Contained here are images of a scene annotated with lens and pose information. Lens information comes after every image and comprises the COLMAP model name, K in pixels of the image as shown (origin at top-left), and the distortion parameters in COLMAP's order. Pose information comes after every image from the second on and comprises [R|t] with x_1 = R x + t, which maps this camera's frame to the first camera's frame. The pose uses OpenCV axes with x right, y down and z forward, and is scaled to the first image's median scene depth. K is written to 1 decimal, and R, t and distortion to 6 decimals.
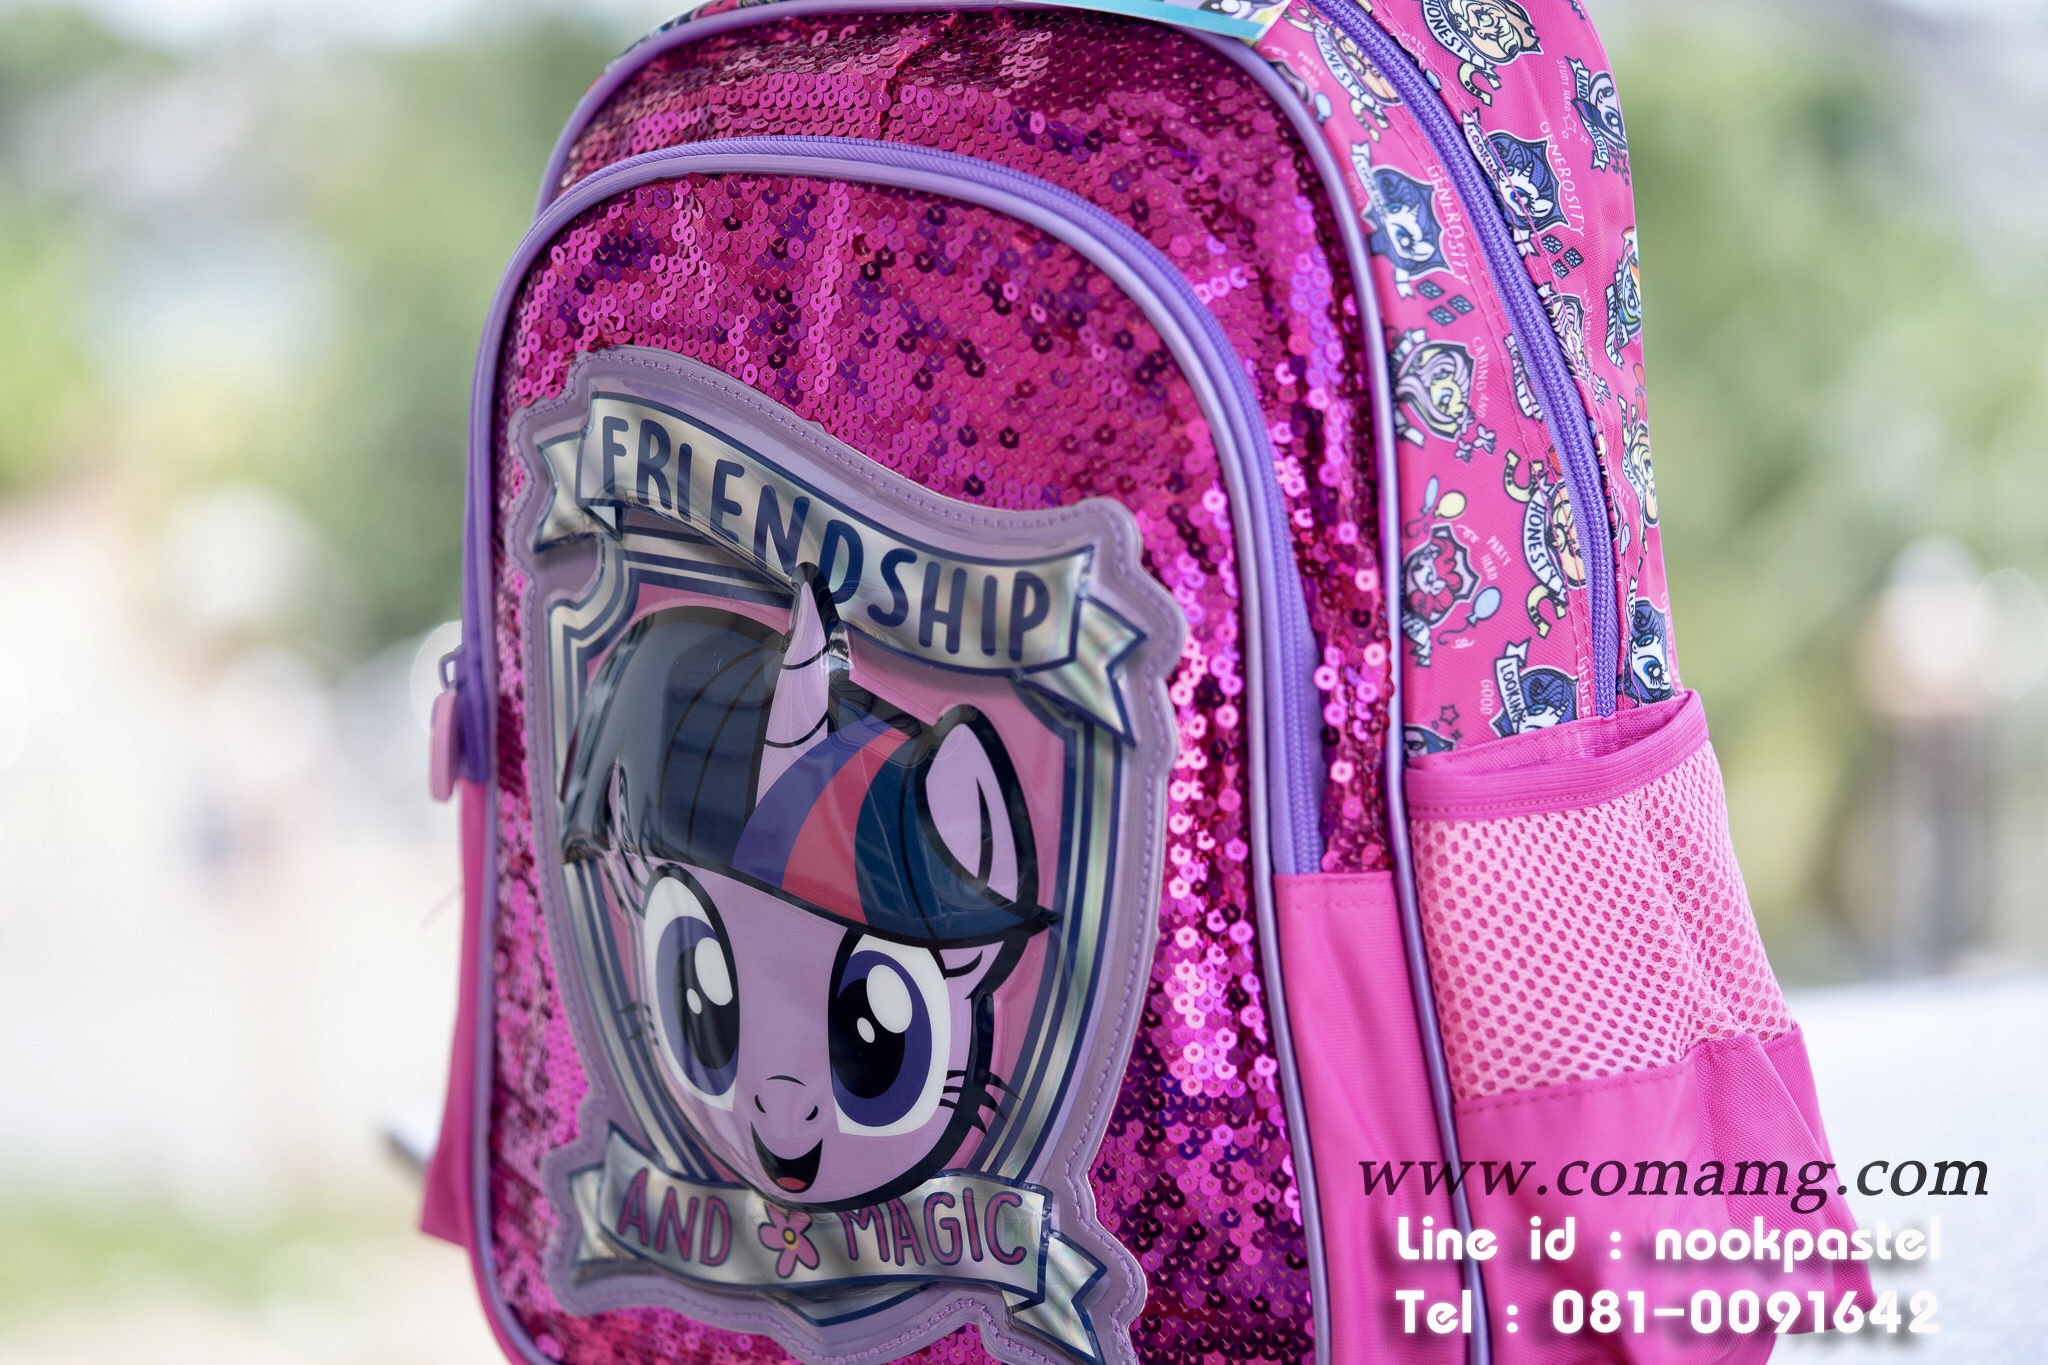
lens RADIAL K [[5619.7, 0, 1024.0], [0, 5619.7, 682.5], [0, 0, 1]] dist [-0.066271, -0.384686]
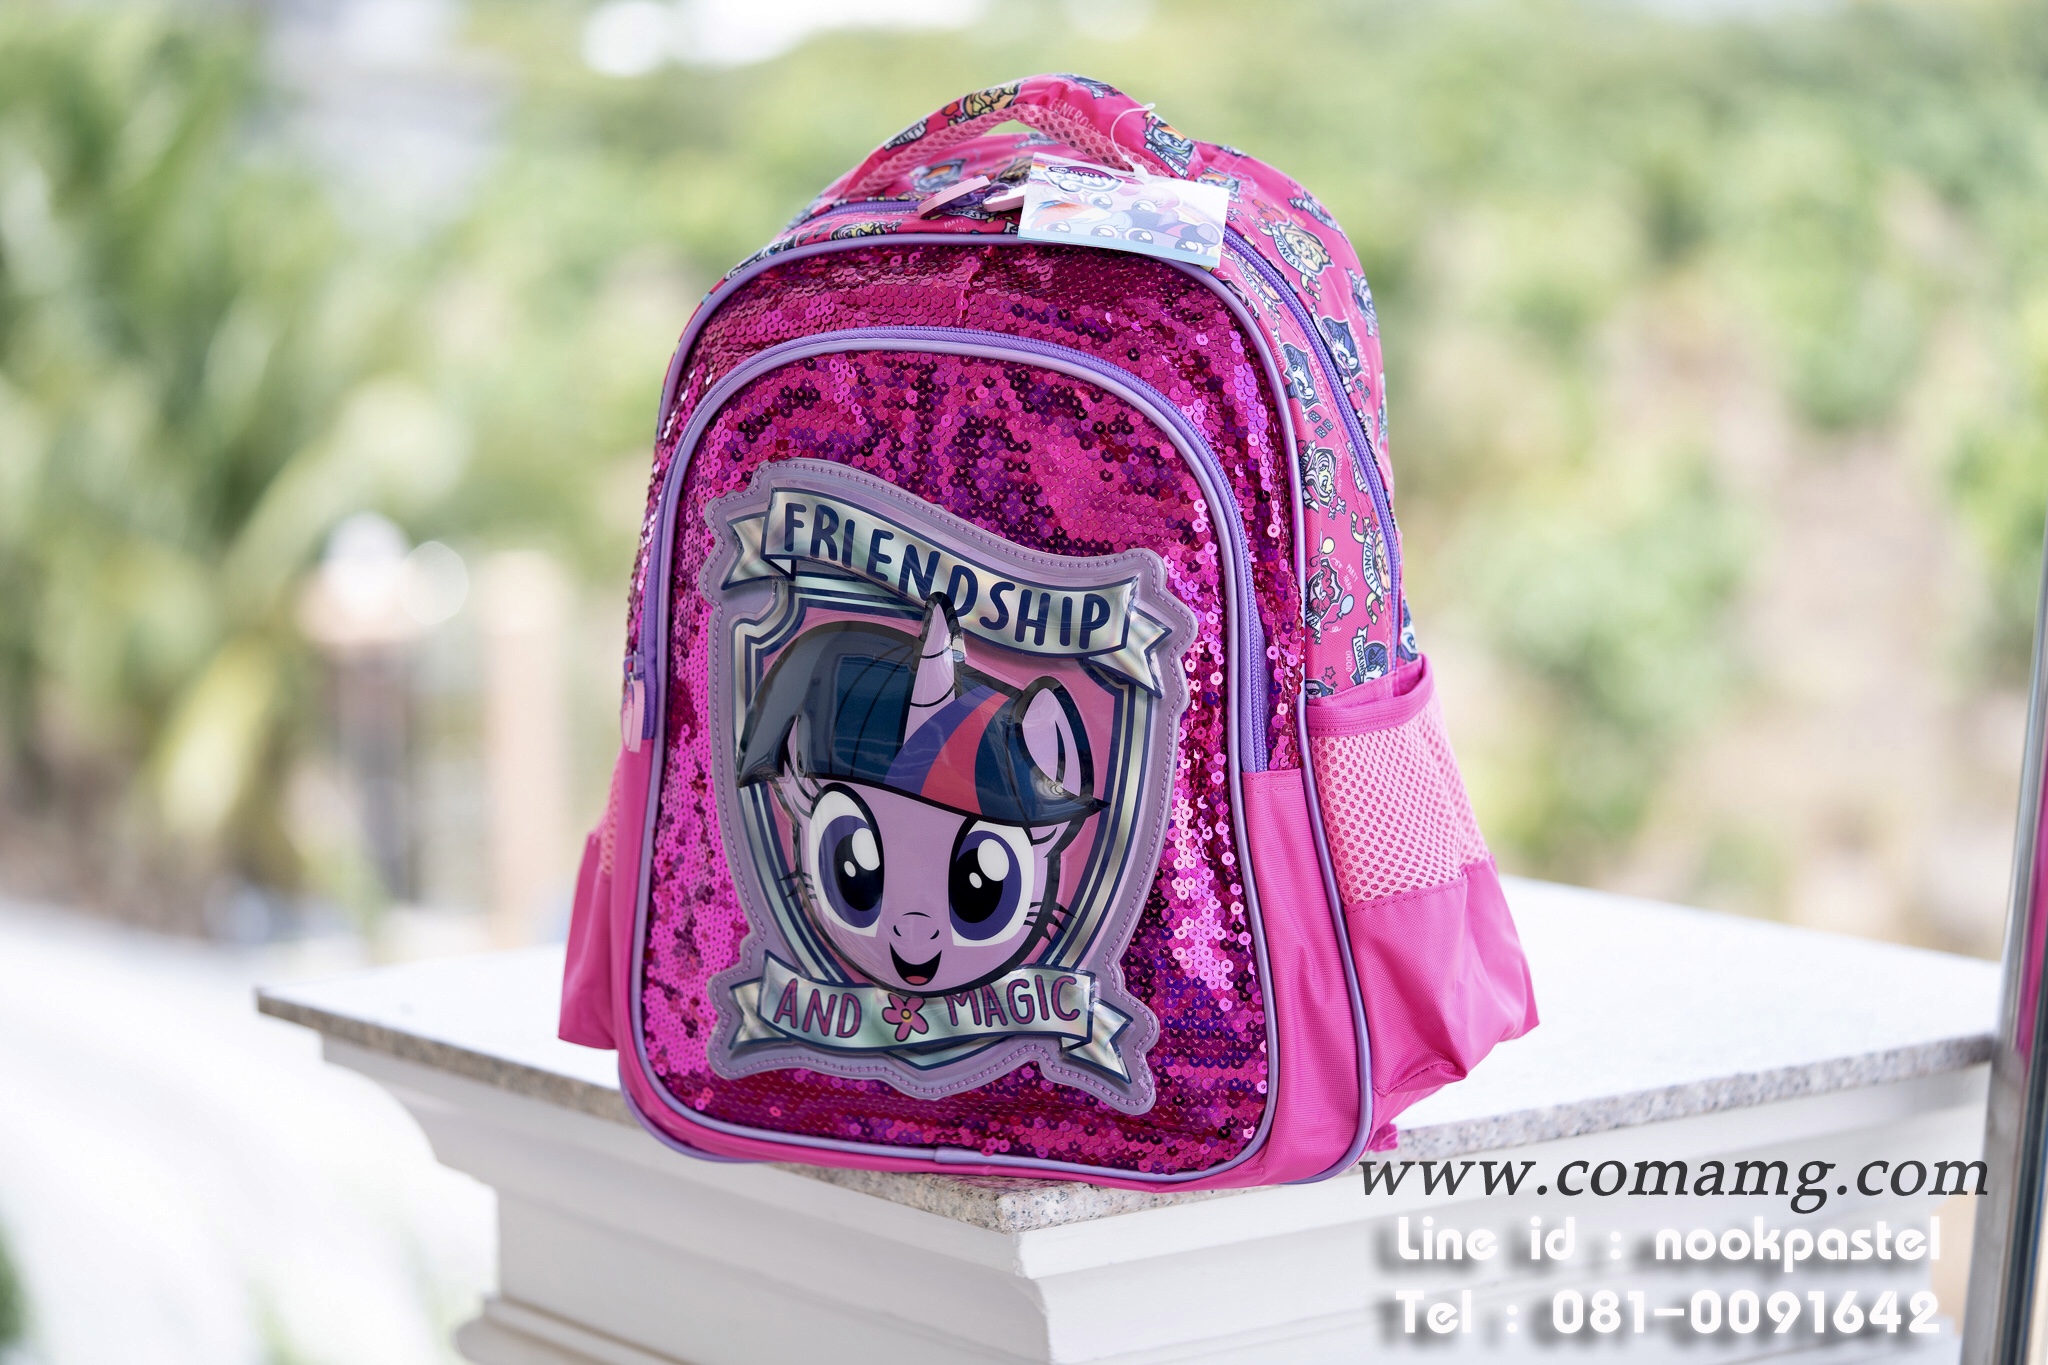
lens RADIAL K [[5619.7, 0, 1024.0], [0, 5619.7, 682.5], [0, 0, 1]] dist [-0.066271, -0.384686]
pose [[0.957650, -0.034155, 0.285903, -0.481526], [0.031946, 0.999413, 0.012387, -0.014668], [-0.286158, -0.002729, 0.958178, -0.558222]]
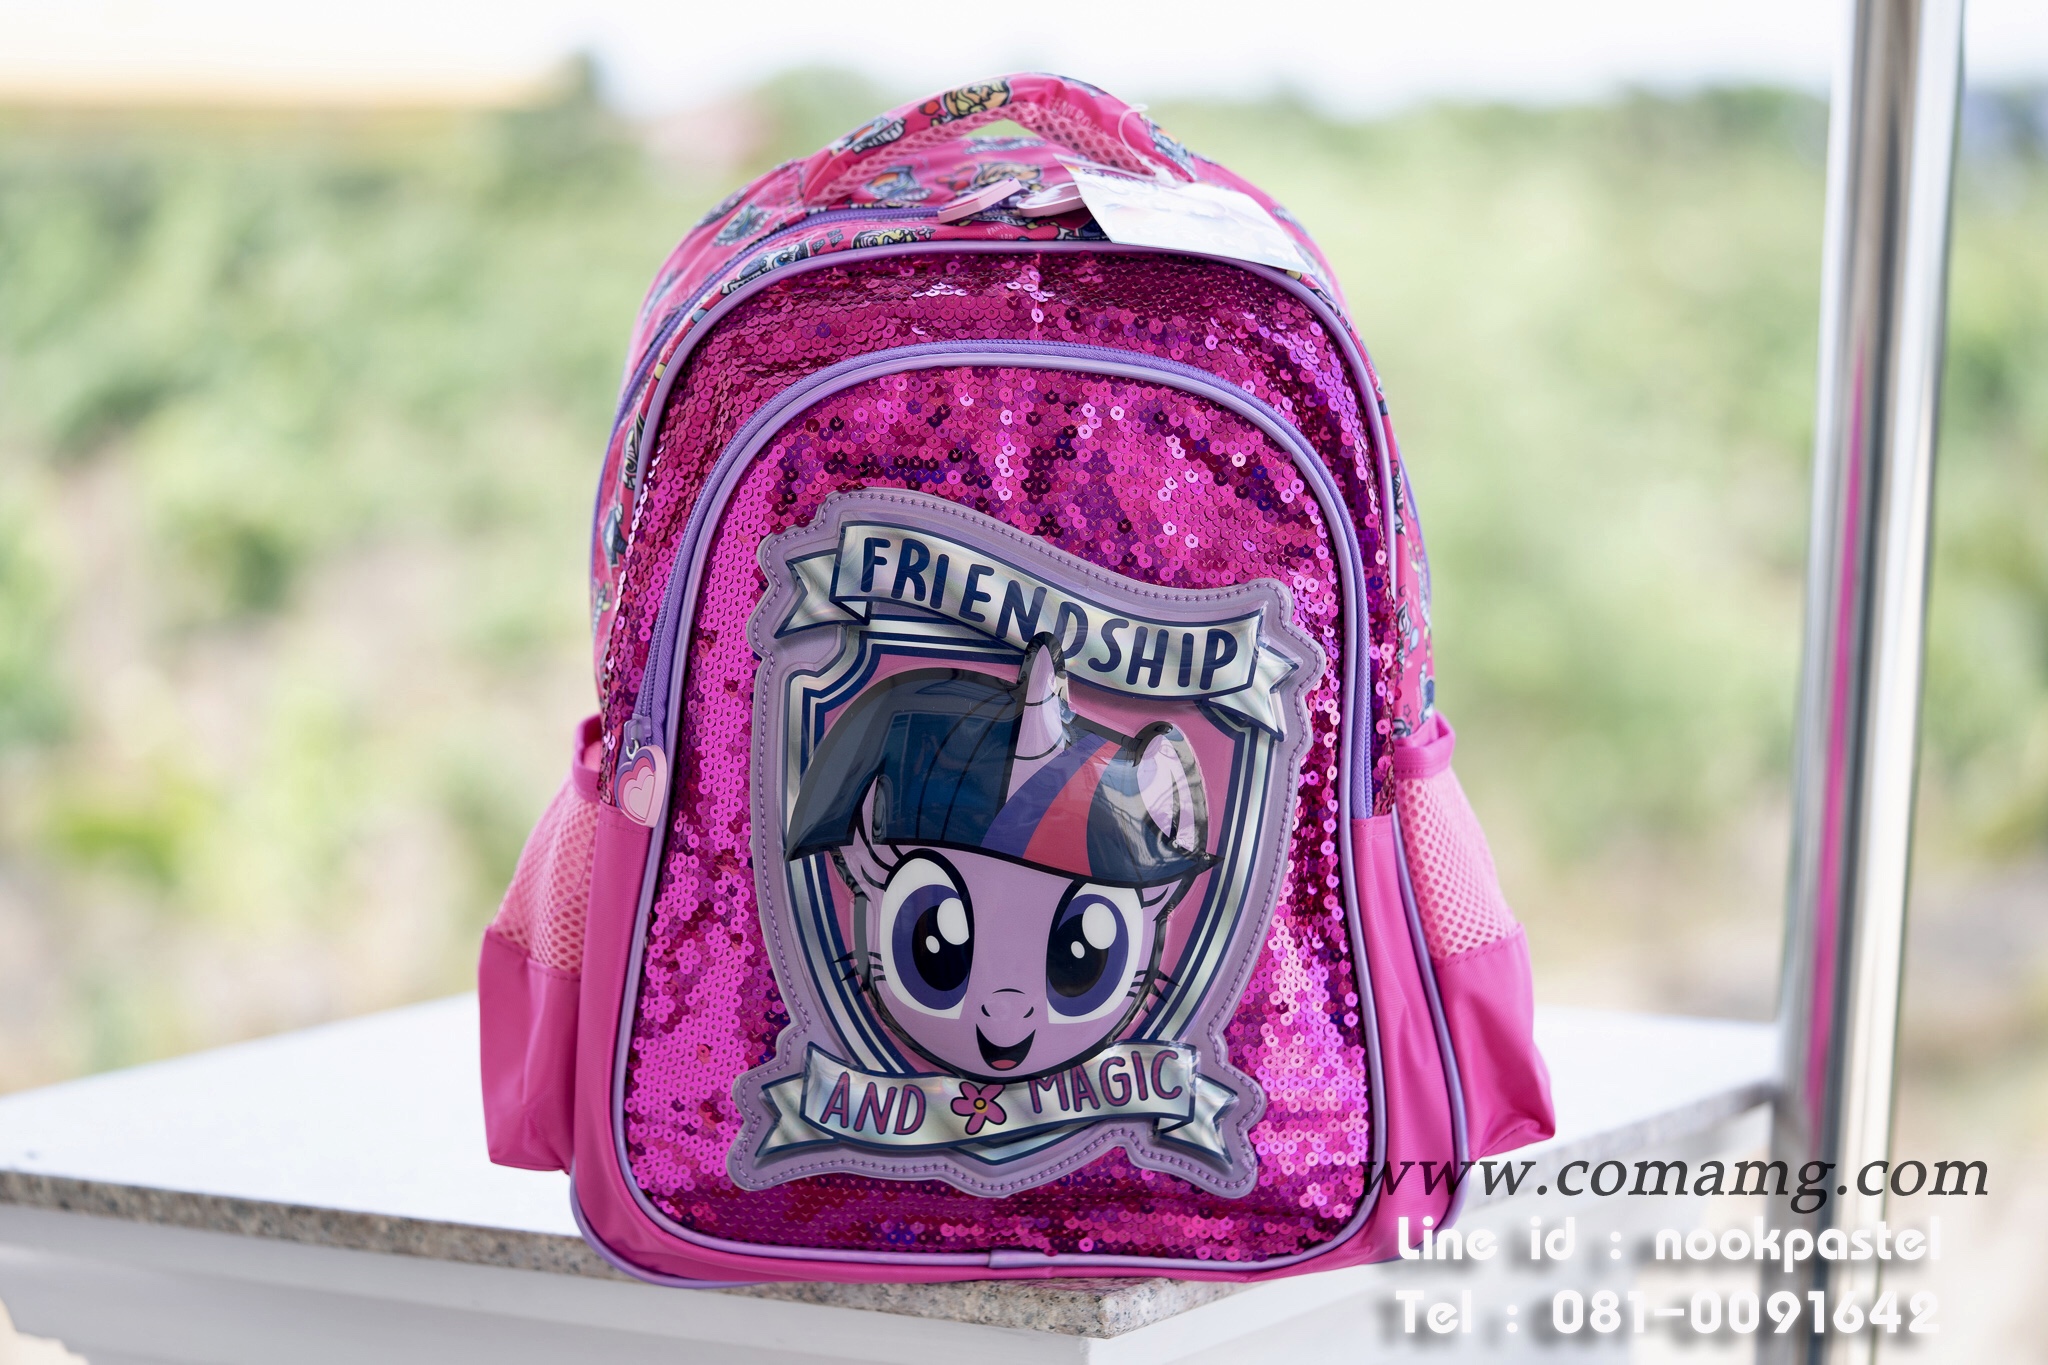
lens RADIAL K [[5619.7, 0, 1024.0], [0, 5619.7, 682.5], [0, 0, 1]] dist [-0.066271, -0.384686]
pose [[0.772383, -0.049612, 0.633216, -0.976929], [0.062641, 0.998035, 0.001788, -0.011250], [-0.632060, 0.038284, 0.773973, -0.128063]]
